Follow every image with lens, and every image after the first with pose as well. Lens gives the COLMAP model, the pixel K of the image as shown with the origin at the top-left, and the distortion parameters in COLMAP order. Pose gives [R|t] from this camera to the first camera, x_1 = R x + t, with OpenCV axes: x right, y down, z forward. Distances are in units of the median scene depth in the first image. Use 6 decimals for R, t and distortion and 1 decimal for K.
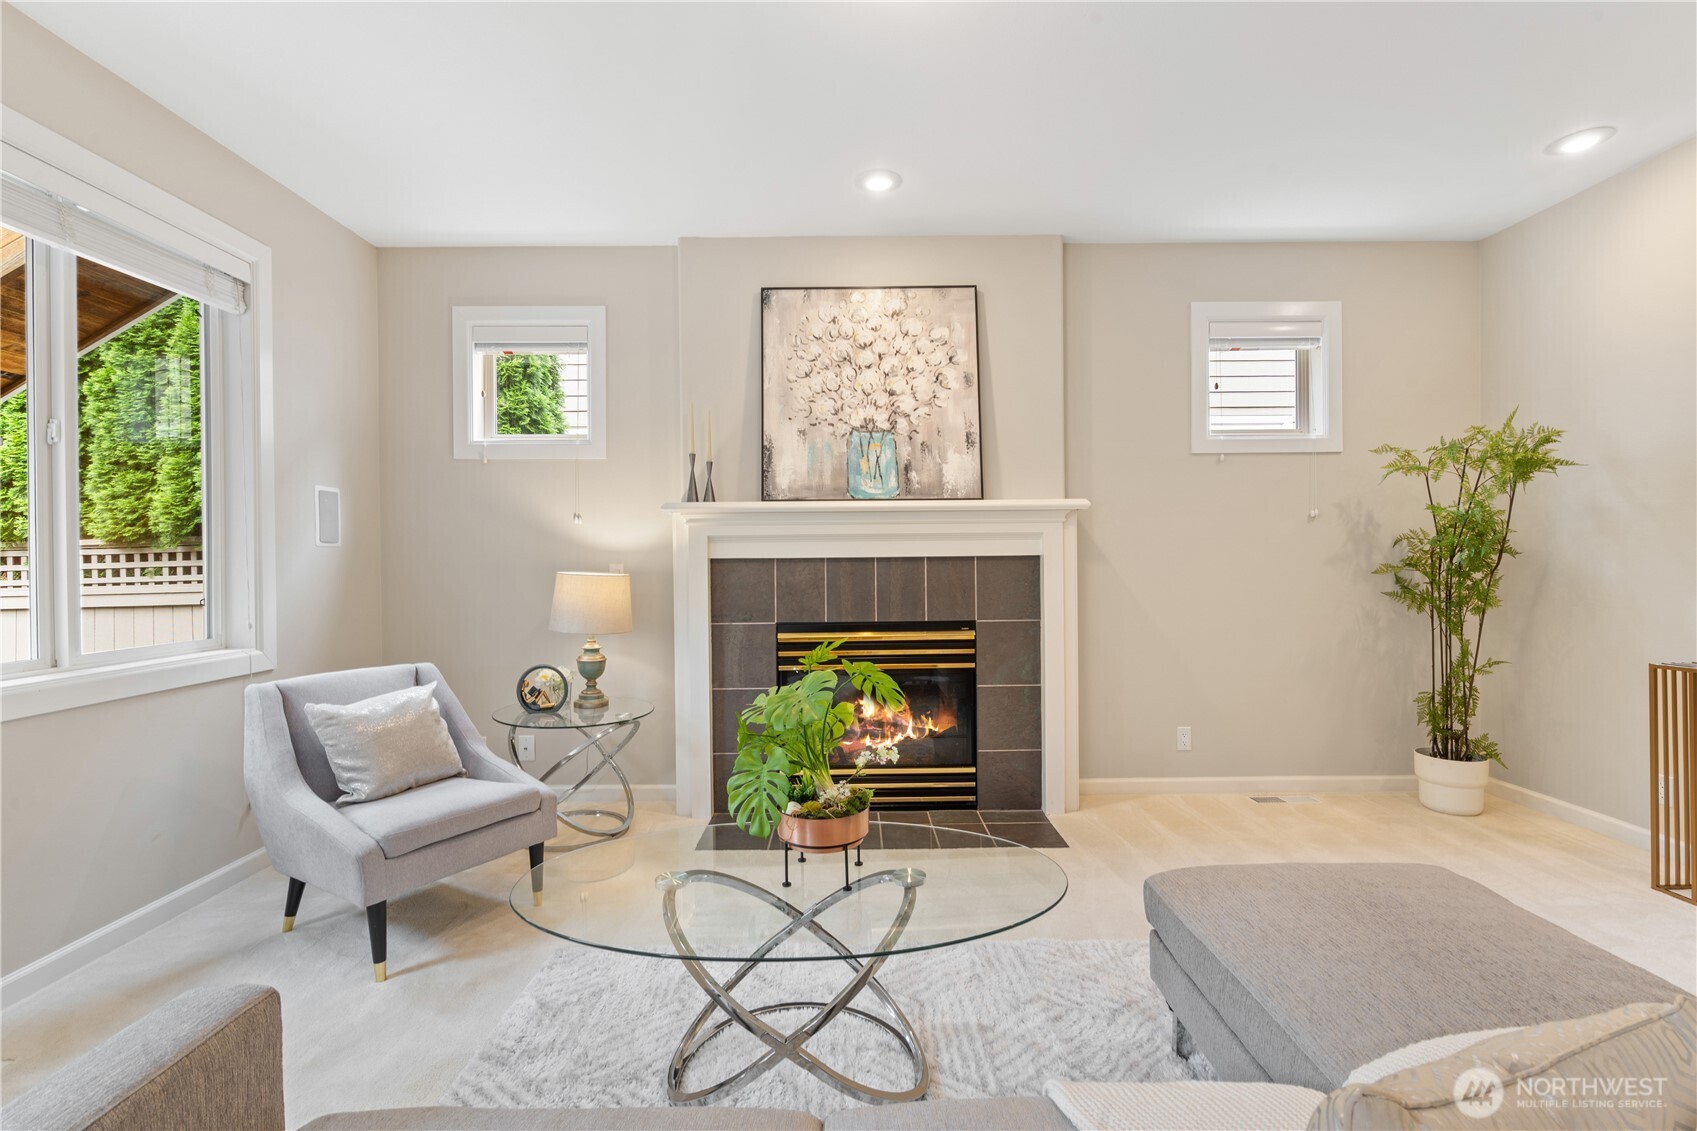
lens RADIAL K [[775.2, 0, 850.8], [0, 775.2, 569.0], [0, 0, 1]] dist [-0.005086, 0.002617]
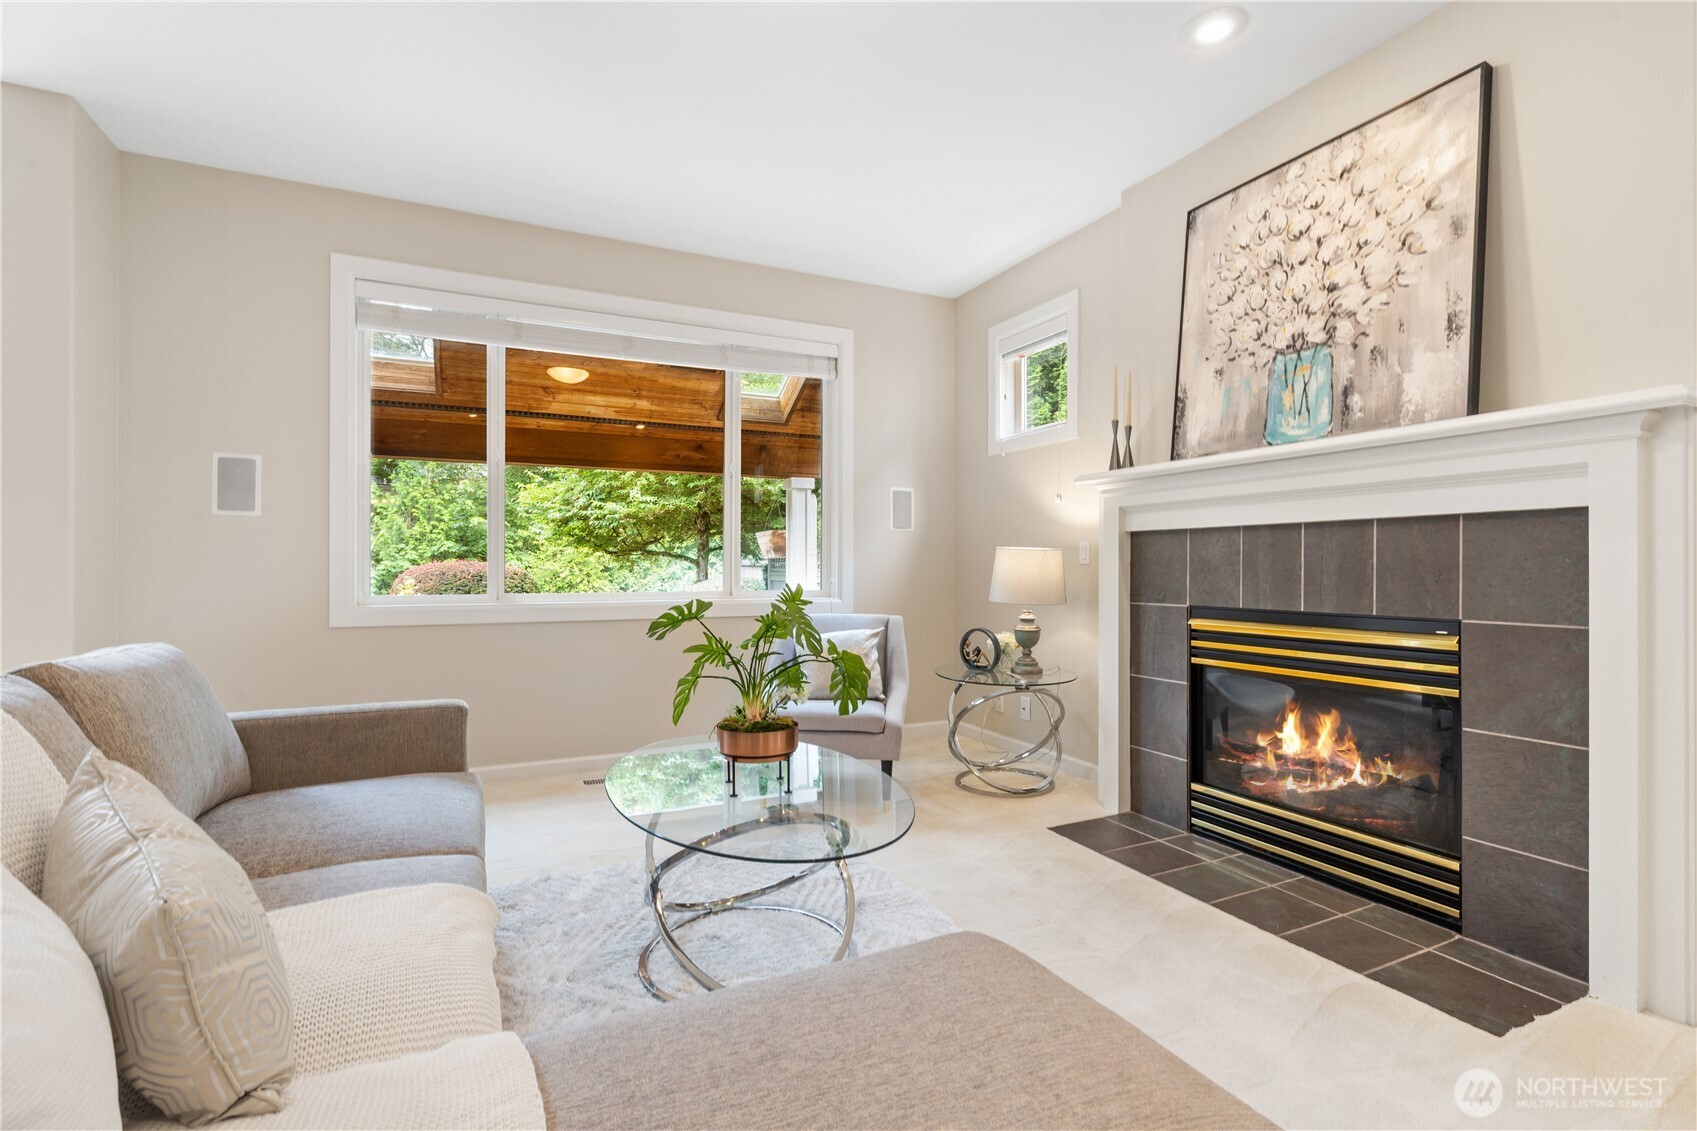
lens RADIAL K [[775.2, 0, 854.9], [0, 775.2, 565.9], [0, 0, 1]] dist [-0.005086, 0.002617]
pose [[0.429272, 0.008576, -0.903135, 0.504327], [-0.011195, 0.999929, 0.004174, 0.026697], [0.903106, 0.008319, 0.429337, 0.311626]]
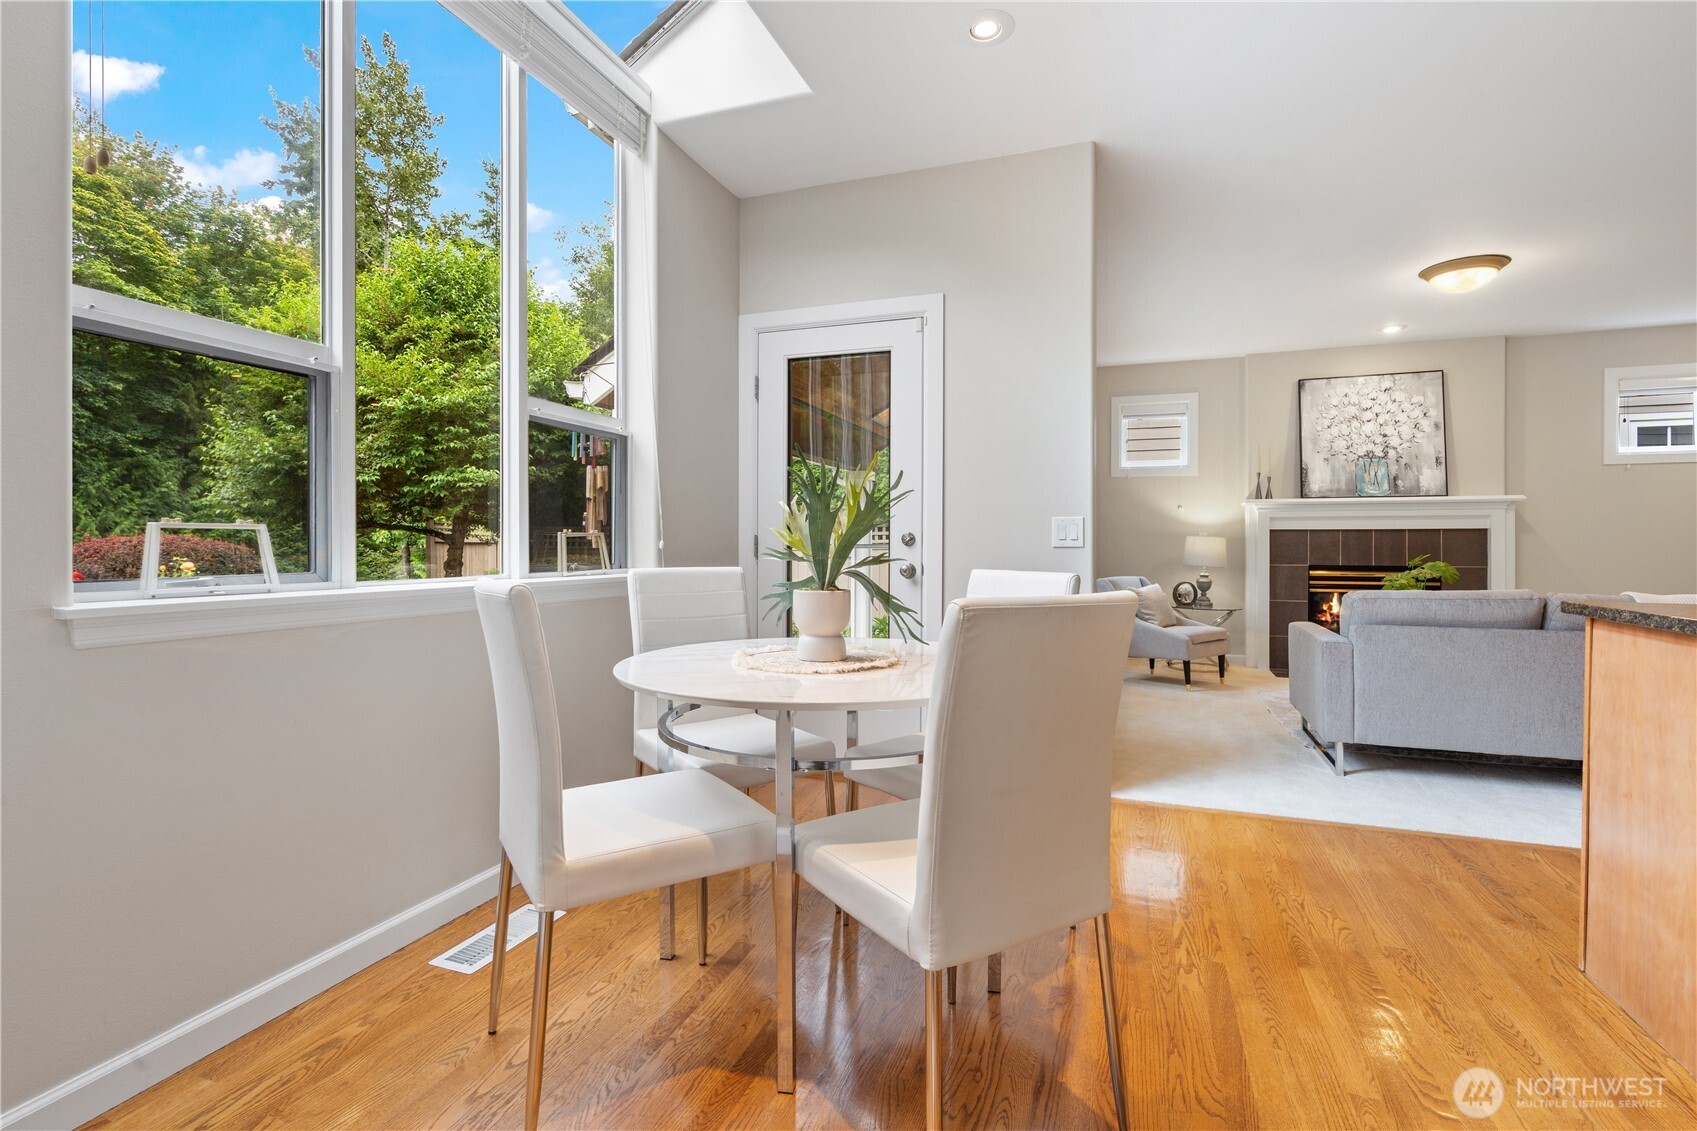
lens RADIAL K [[775.2, 0, 844.5], [0, 775.2, 550.9], [0, 0, 1]] dist [-0.005086, 0.002617]
pose [[0.934586, 0.014660, -0.355436, -0.465081], [-0.015699, 0.999877, -0.000037, 0.053216], [0.355392, 0.005614, 0.934701, -1.072768]]
